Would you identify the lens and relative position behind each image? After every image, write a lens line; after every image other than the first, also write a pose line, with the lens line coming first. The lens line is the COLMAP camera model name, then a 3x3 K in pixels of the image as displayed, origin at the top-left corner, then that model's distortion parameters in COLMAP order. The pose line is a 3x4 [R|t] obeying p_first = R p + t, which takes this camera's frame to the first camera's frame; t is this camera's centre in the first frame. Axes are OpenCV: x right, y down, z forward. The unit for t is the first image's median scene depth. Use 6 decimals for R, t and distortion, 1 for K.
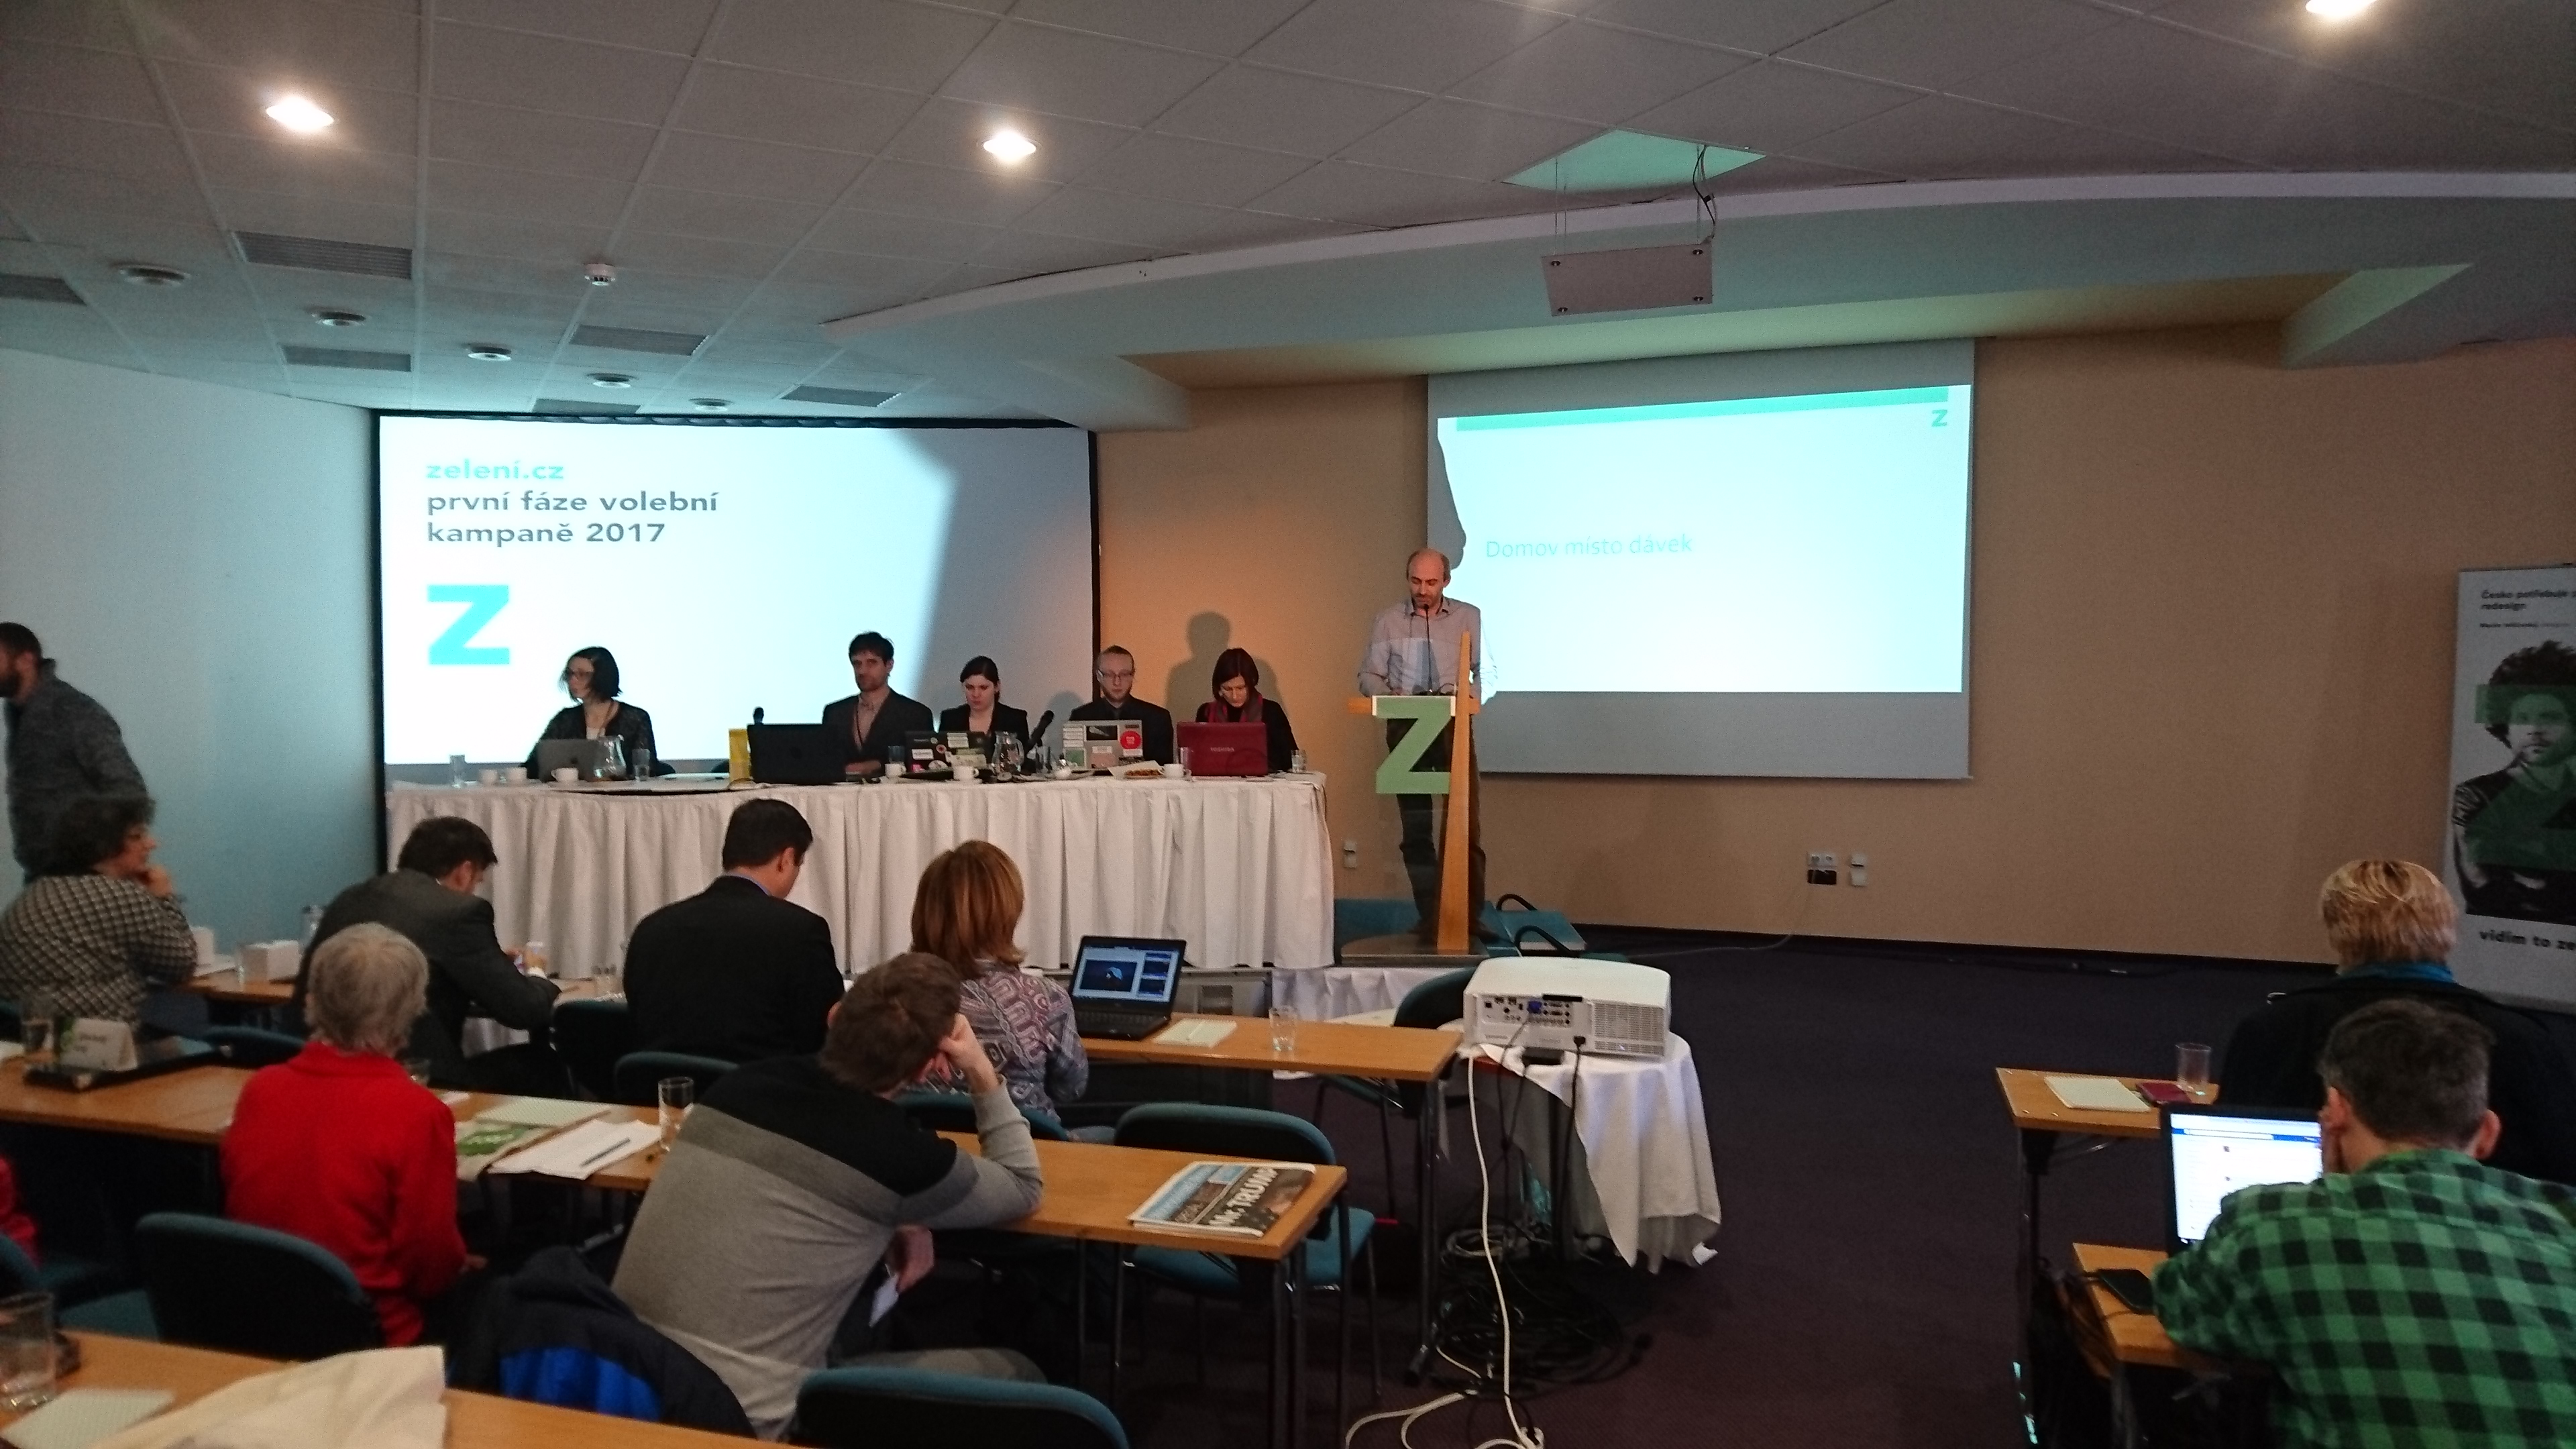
lens RADIAL K [[1615.5, 0, 1289.6], [0, 1615.5, 736.0], [0, 0, 1]] dist [0.053450, -0.018897]
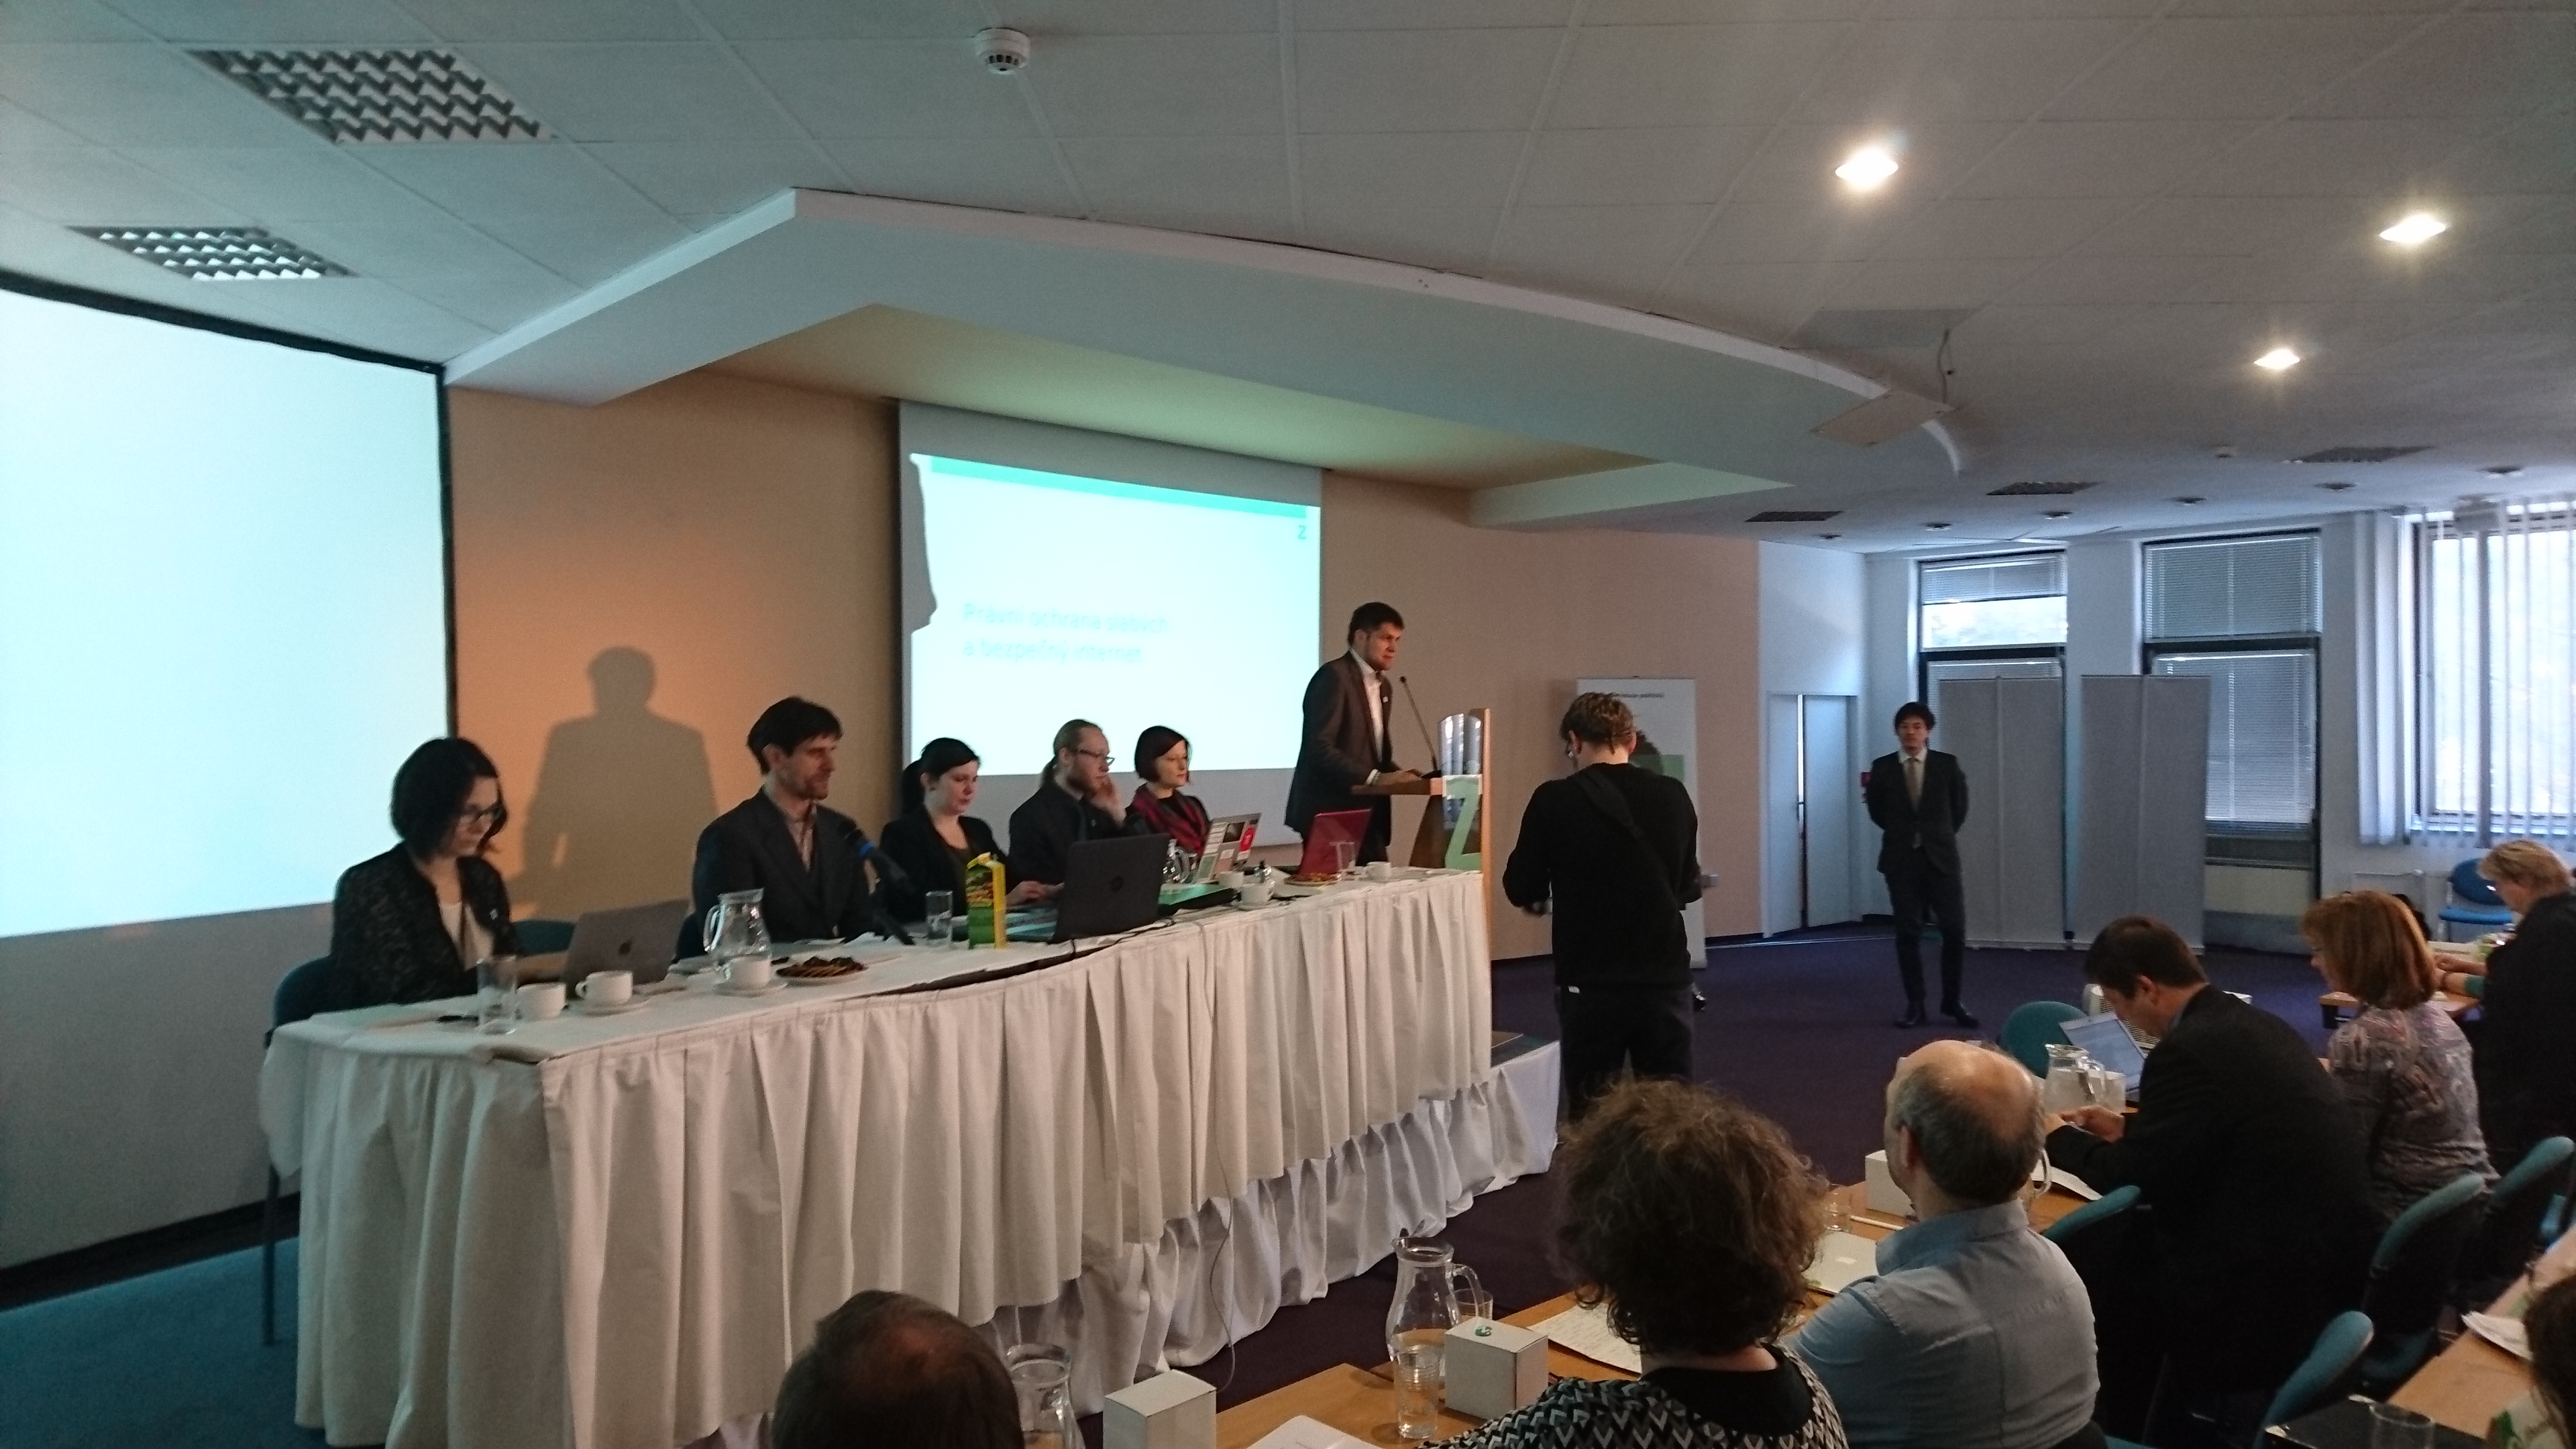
lens RADIAL K [[1615.5, 0, 1289.1], [0, 1615.5, 720.6], [0, 0, 1]] dist [0.053450, -0.018897]
pose [[0.498816, 0.007788, 0.866673, -0.698157], [0.045981, 0.998314, -0.035435, -0.024097], [-0.865487, 0.057526, 0.497617, 0.528543]]
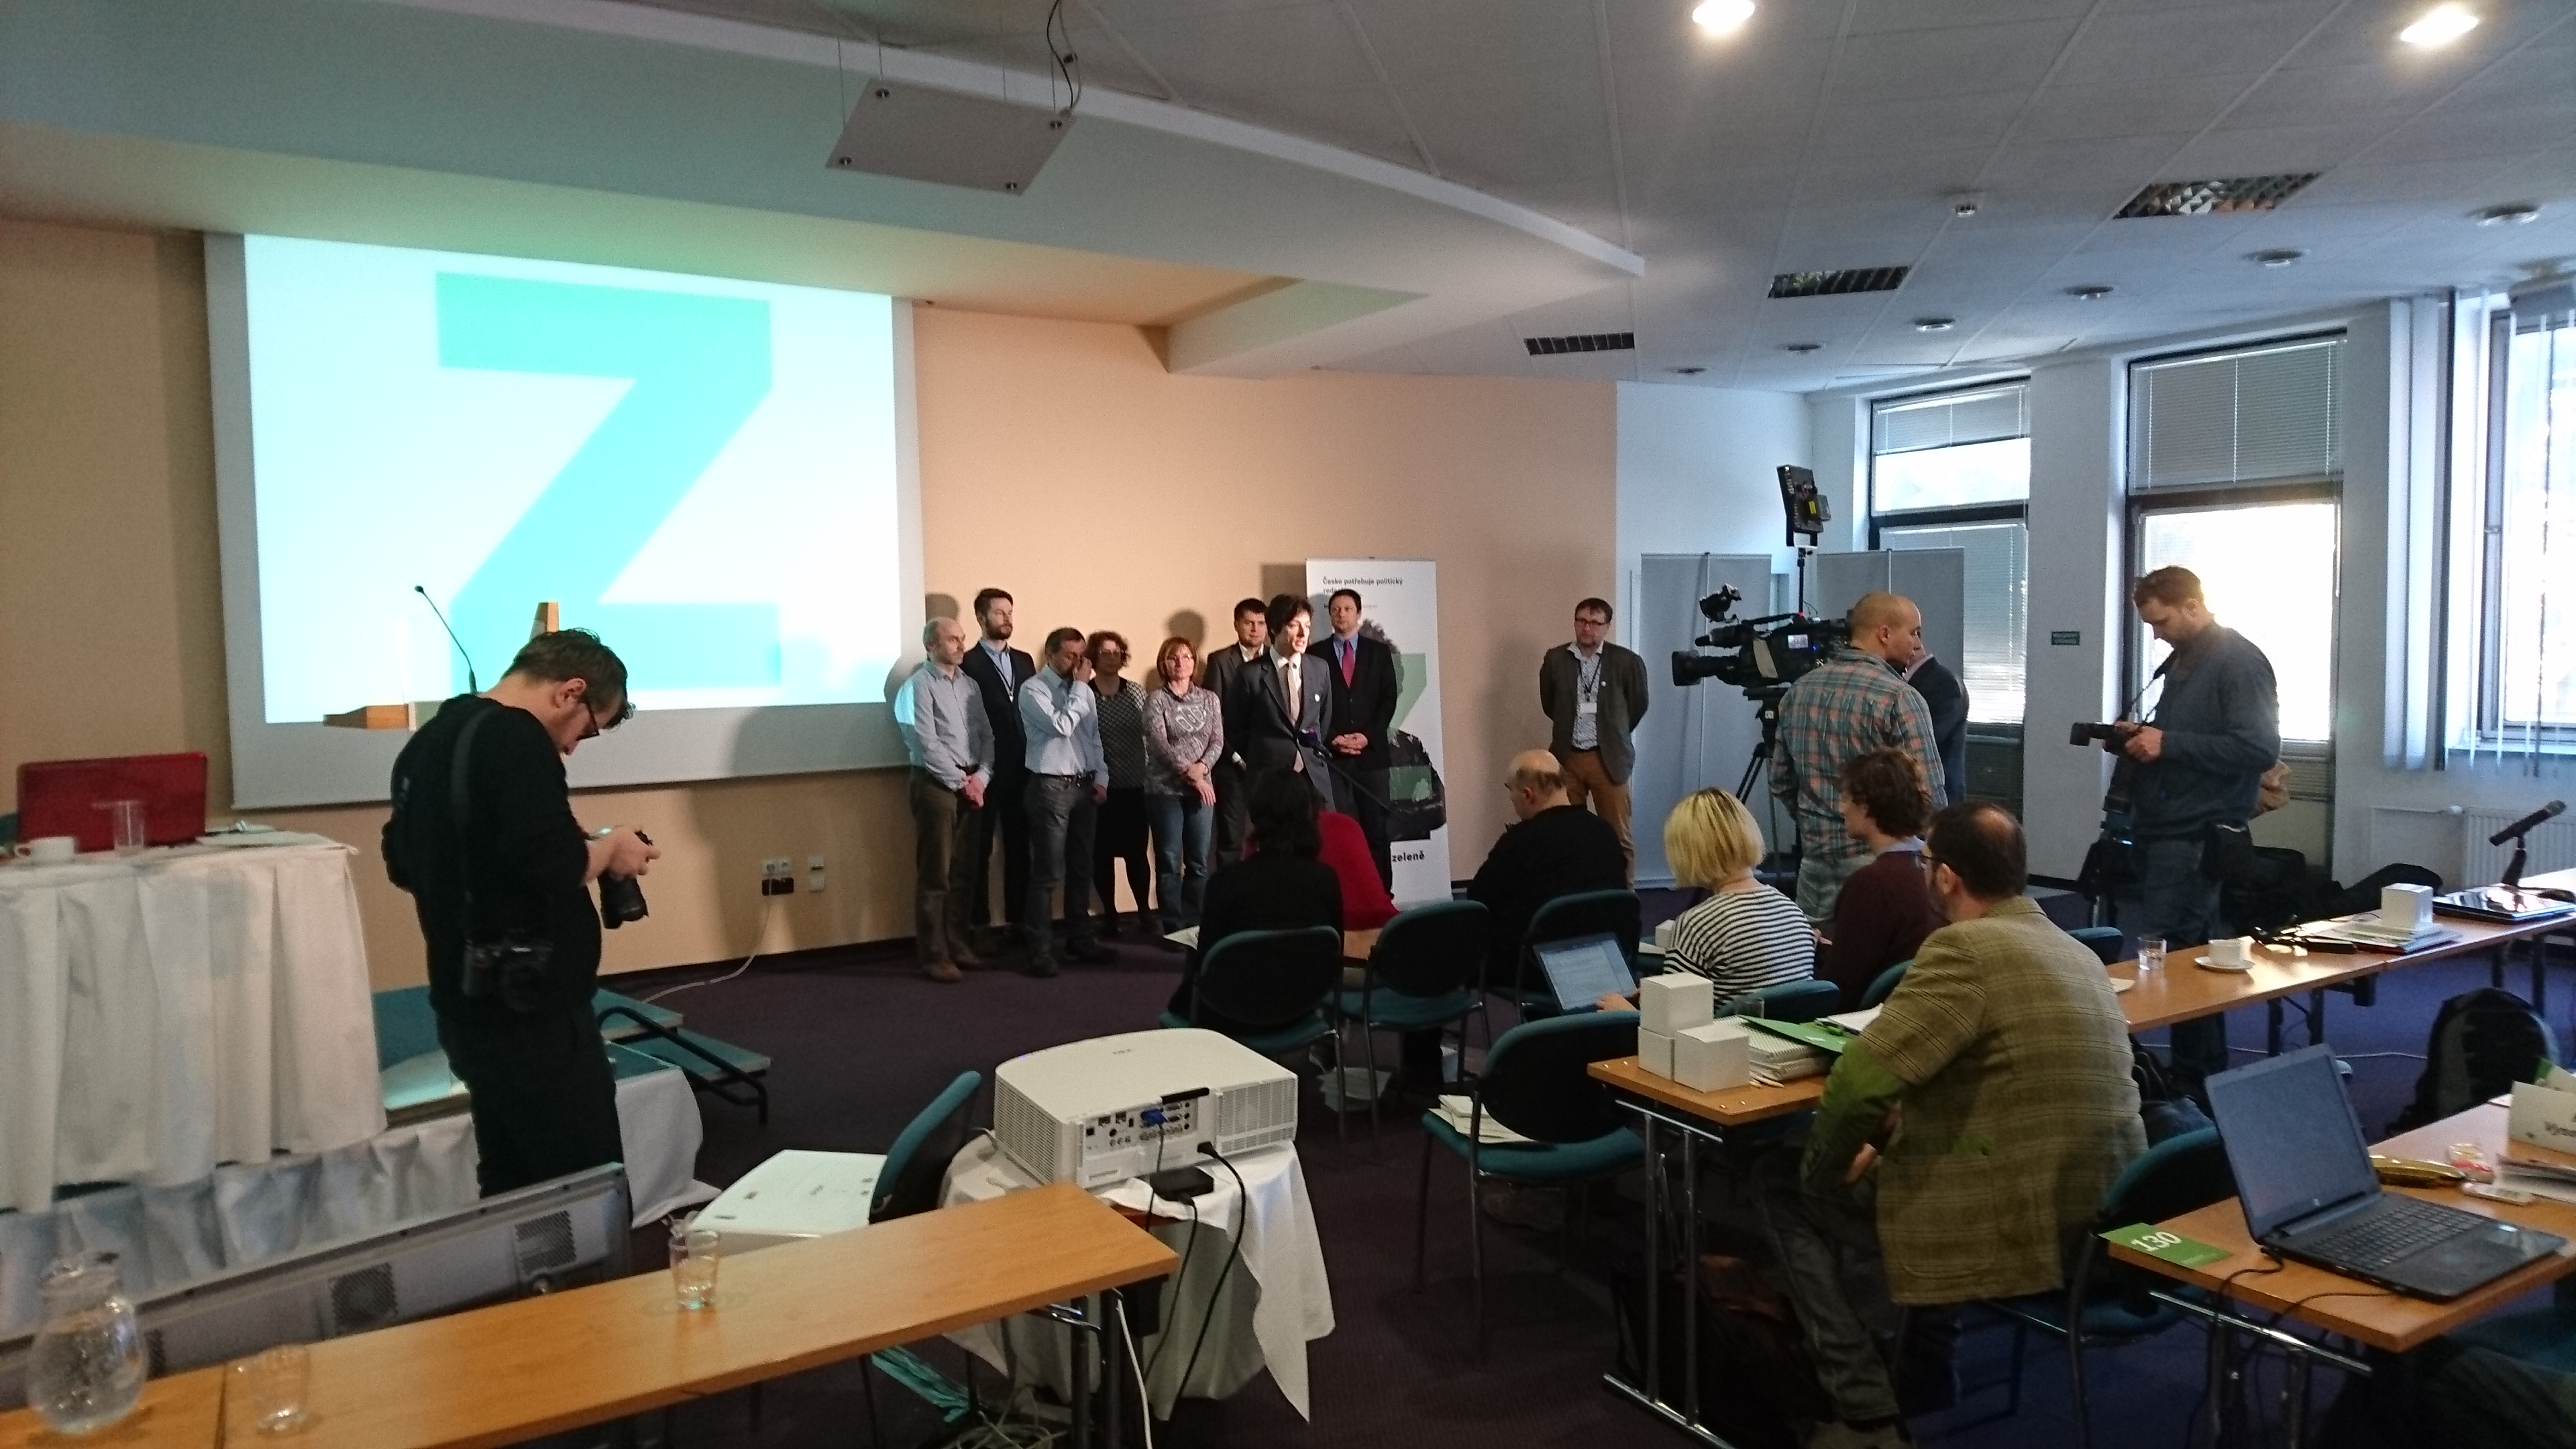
lens RADIAL K [[1615.5, 0, 1287.3], [0, 1615.5, 712.6], [0, 0, 1]] dist [0.053450, -0.018897]
pose [[0.657402, -0.047663, 0.752031, -0.185597], [0.051789, 0.998496, 0.018012, -0.011944], [-0.751759, 0.027106, 0.658881, 0.258775]]
